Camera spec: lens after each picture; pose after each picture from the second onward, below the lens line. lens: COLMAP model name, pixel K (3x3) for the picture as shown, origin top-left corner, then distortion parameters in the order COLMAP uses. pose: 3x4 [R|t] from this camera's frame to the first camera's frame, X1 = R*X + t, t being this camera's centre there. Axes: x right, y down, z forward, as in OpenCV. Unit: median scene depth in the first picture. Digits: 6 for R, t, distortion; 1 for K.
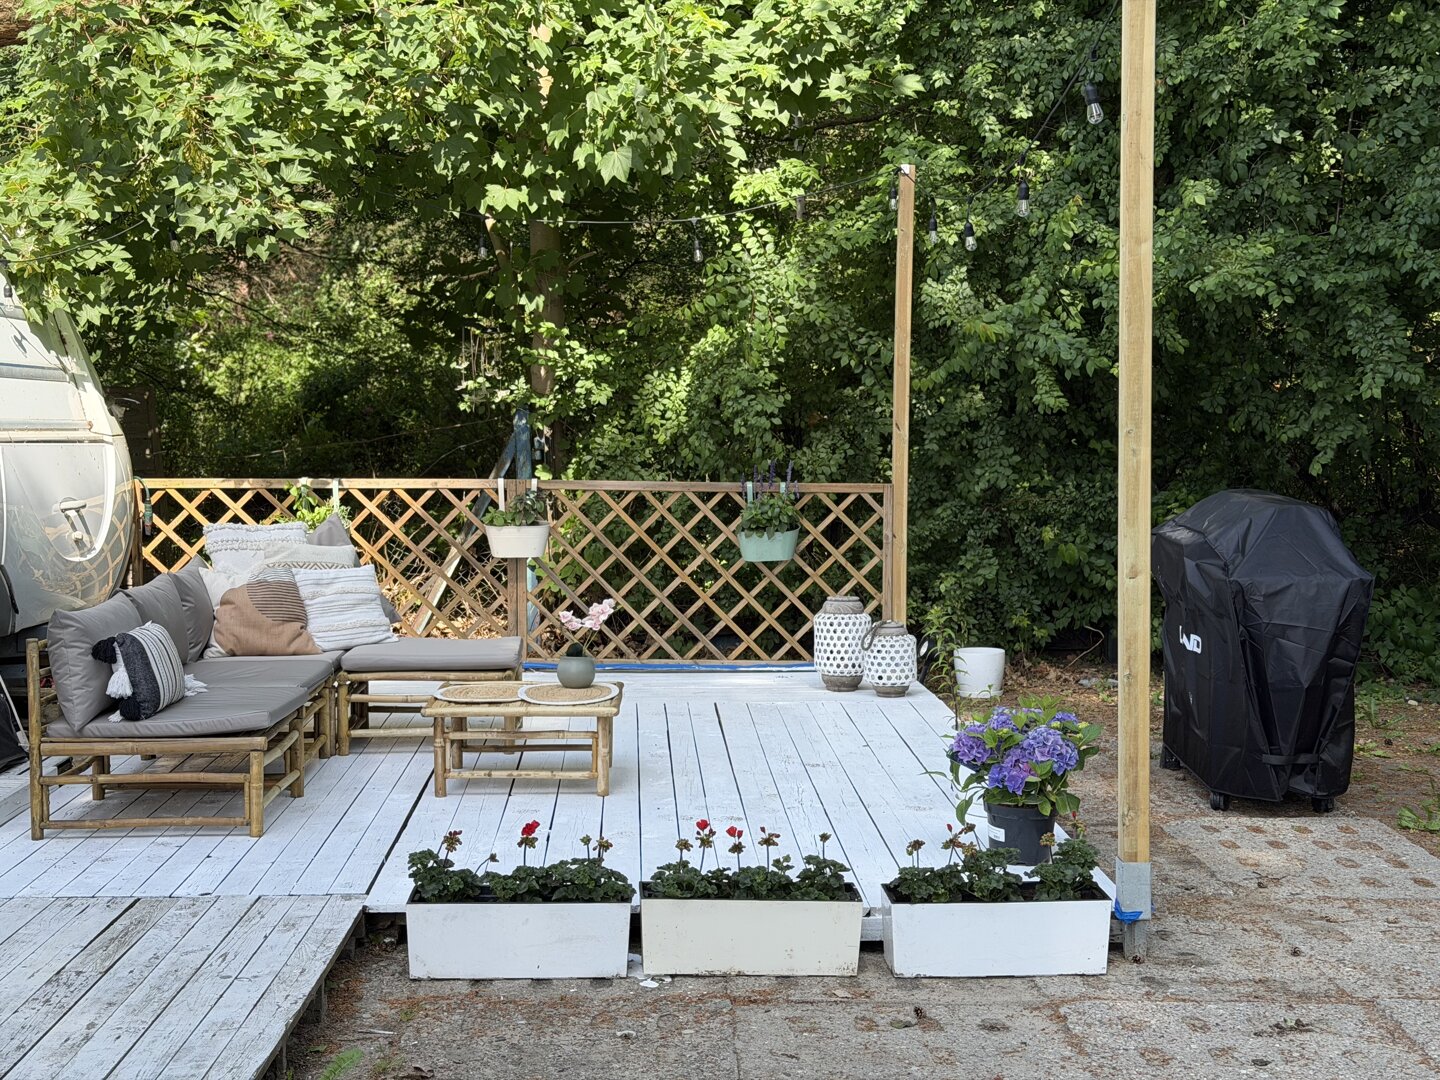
lens RADIAL K [[2024.4, 0, 723.5], [0, 2024.4, 543.8], [0, 0, 1]] dist [0.129775, 0.000000]
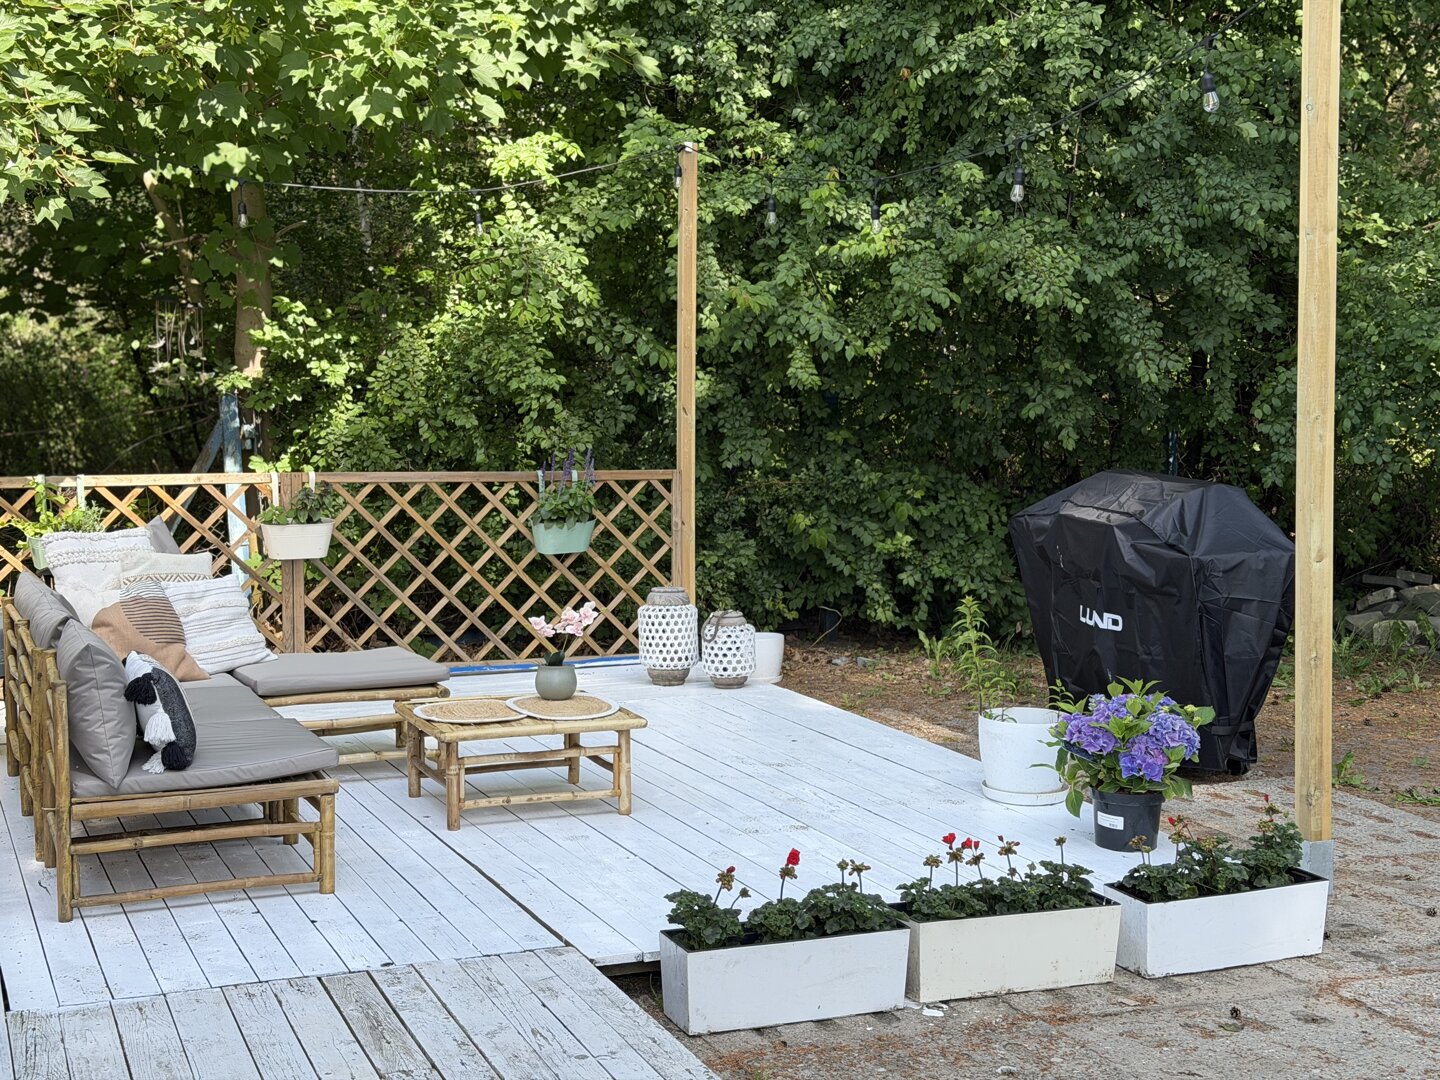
lens RADIAL K [[2024.4, 0, 722.9], [0, 2024.4, 536.4], [0, 0, 1]] dist [0.129775, 0.000000]
pose [[0.935463, -0.030999, 0.352063, -0.242478], [0.027993, 0.999515, 0.013629, -0.010104], [-0.352315, -0.002894, 0.935877, 0.083061]]
